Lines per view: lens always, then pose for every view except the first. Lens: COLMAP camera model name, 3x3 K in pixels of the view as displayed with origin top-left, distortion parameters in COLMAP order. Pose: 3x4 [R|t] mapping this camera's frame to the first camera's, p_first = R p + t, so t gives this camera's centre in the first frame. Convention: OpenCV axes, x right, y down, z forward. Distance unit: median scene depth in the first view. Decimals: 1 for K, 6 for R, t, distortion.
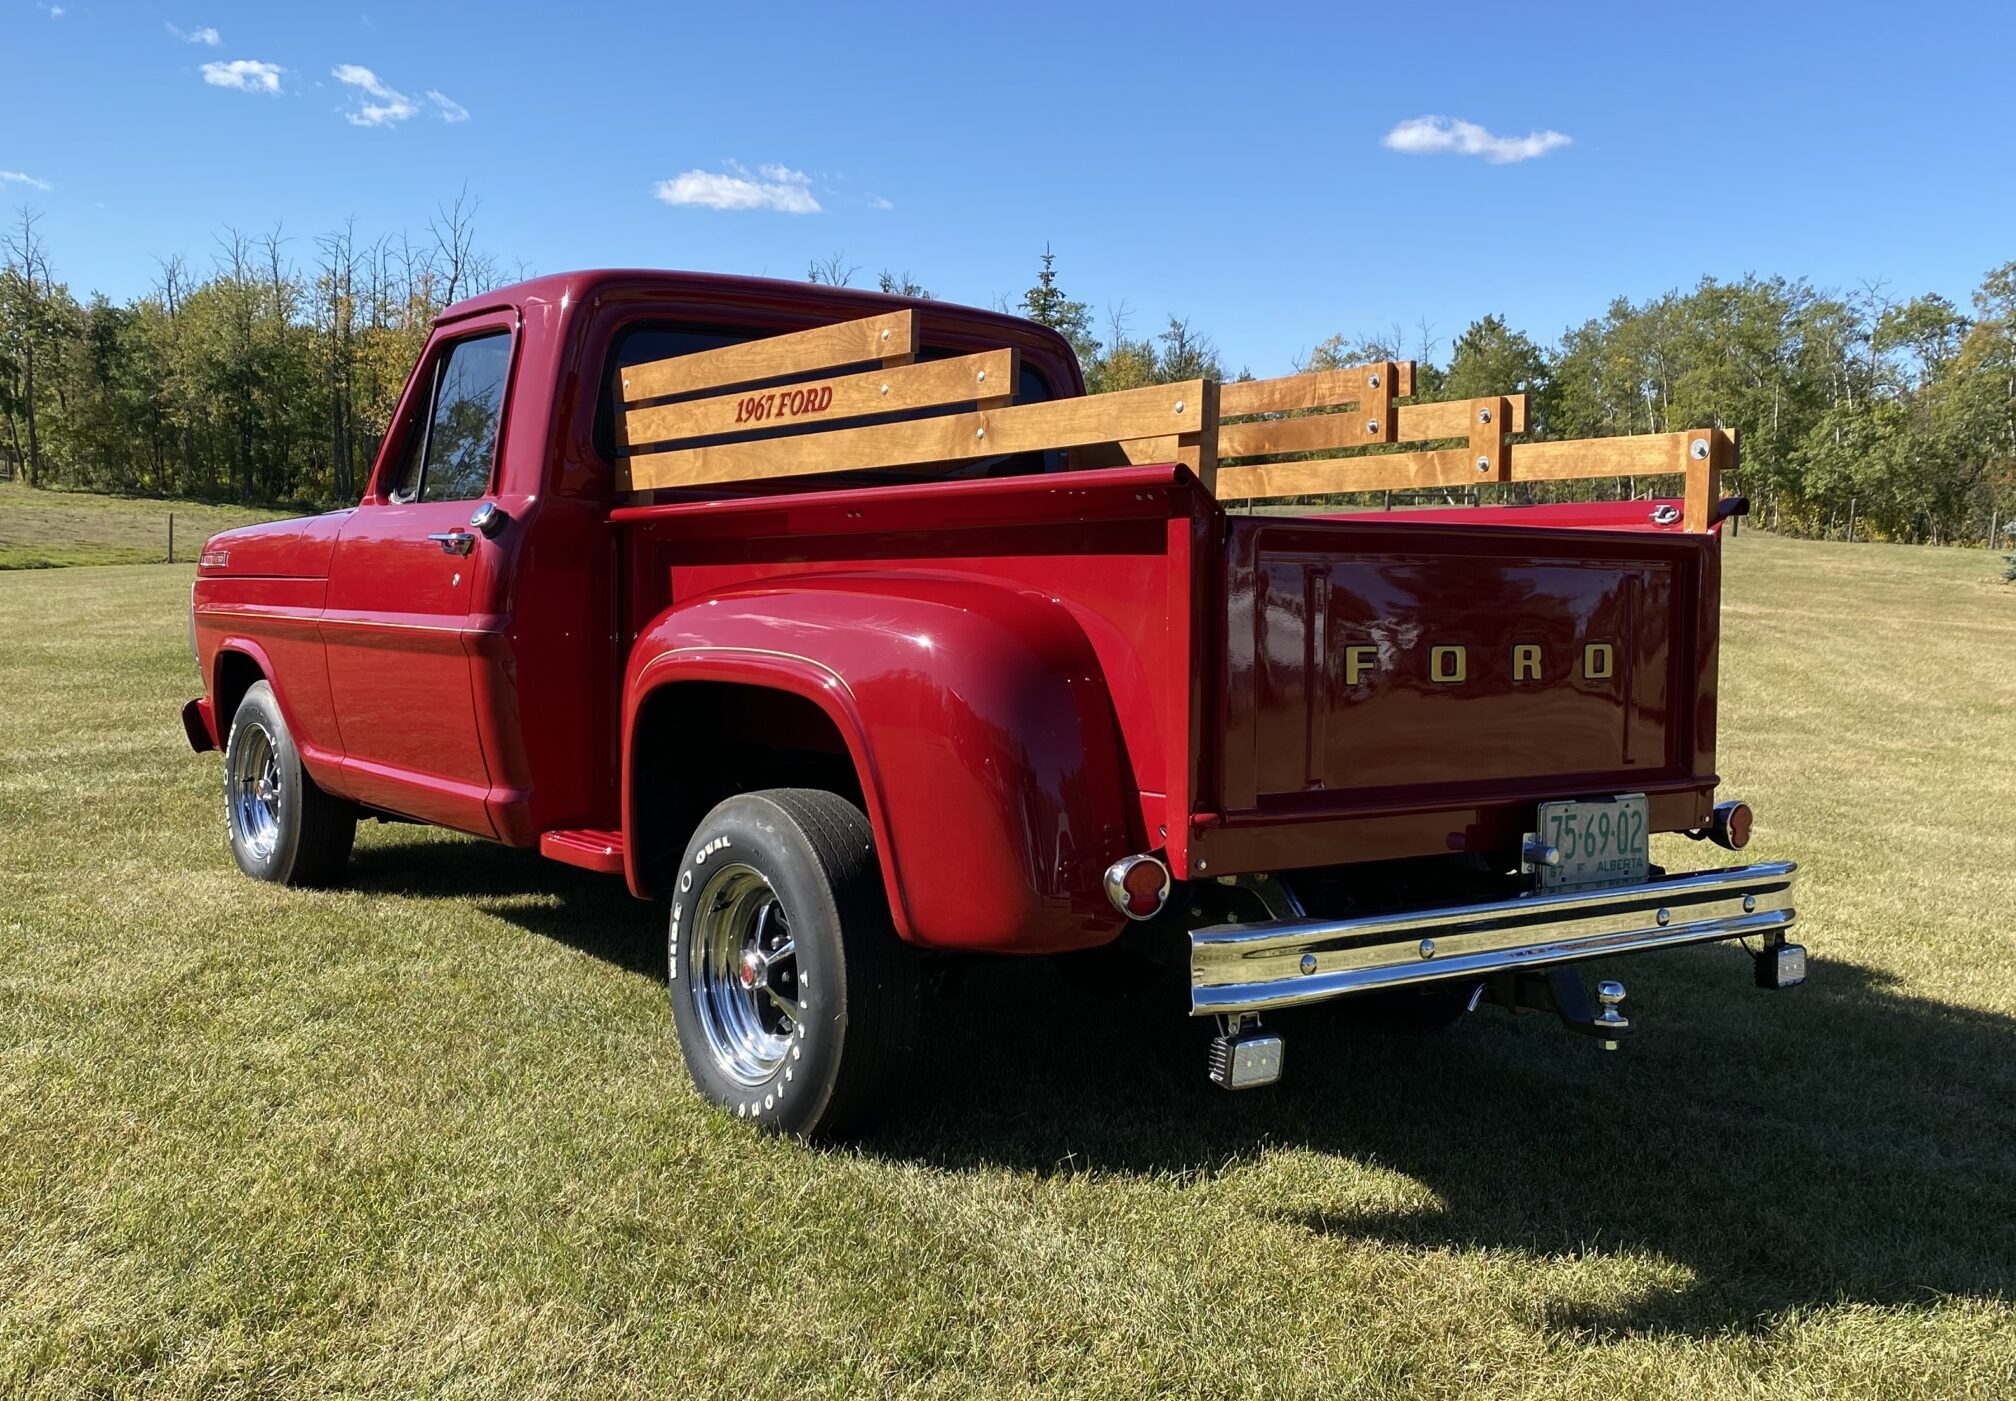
lens RADIAL K [[1985.3, 0, 1007.7], [0, 1985.3, 689.9], [0, 0, 1]] dist [0.021445, 0.000000]
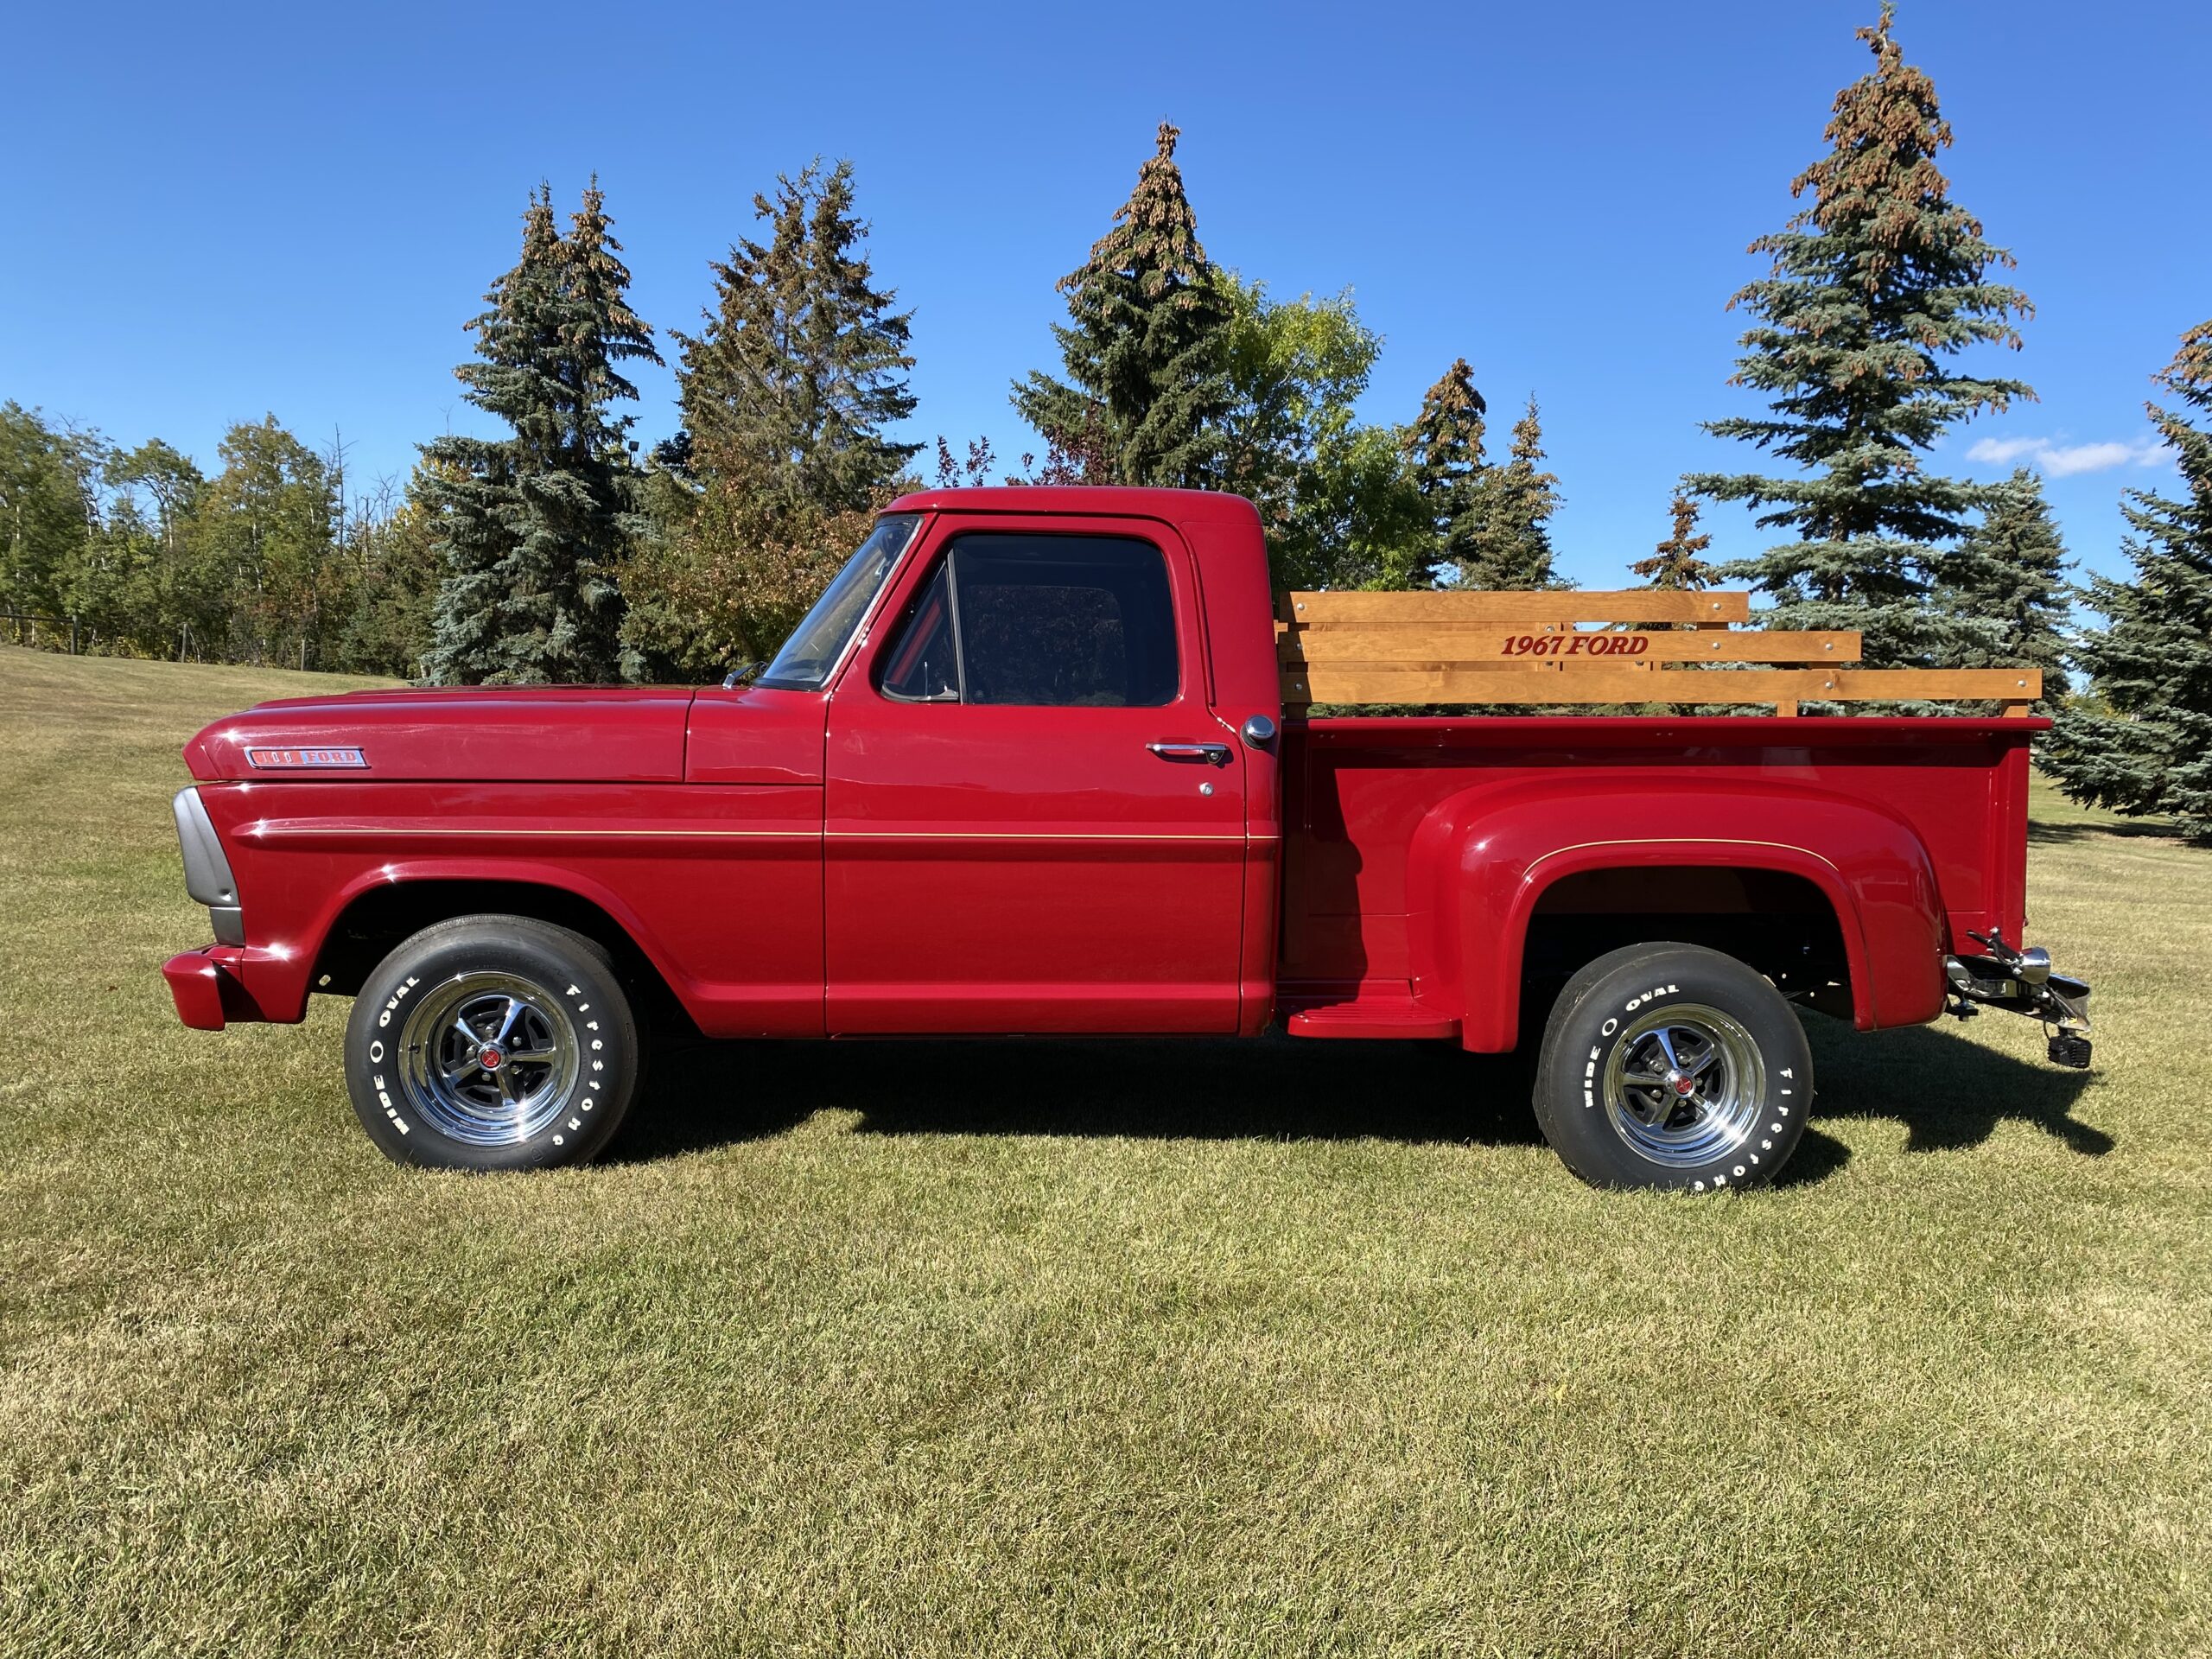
lens RADIAL K [[1678.7, 0, 1104.7], [0, 1678.7, 846.6], [0, 0, 1]] dist [0.006295, 0.003364]
pose [[0.556907, -0.071161, 0.827521, -0.135226], [0.039787, 0.997465, 0.058999, -0.010416], [-0.829621, 0.000068, 0.558326, 0.074576]]
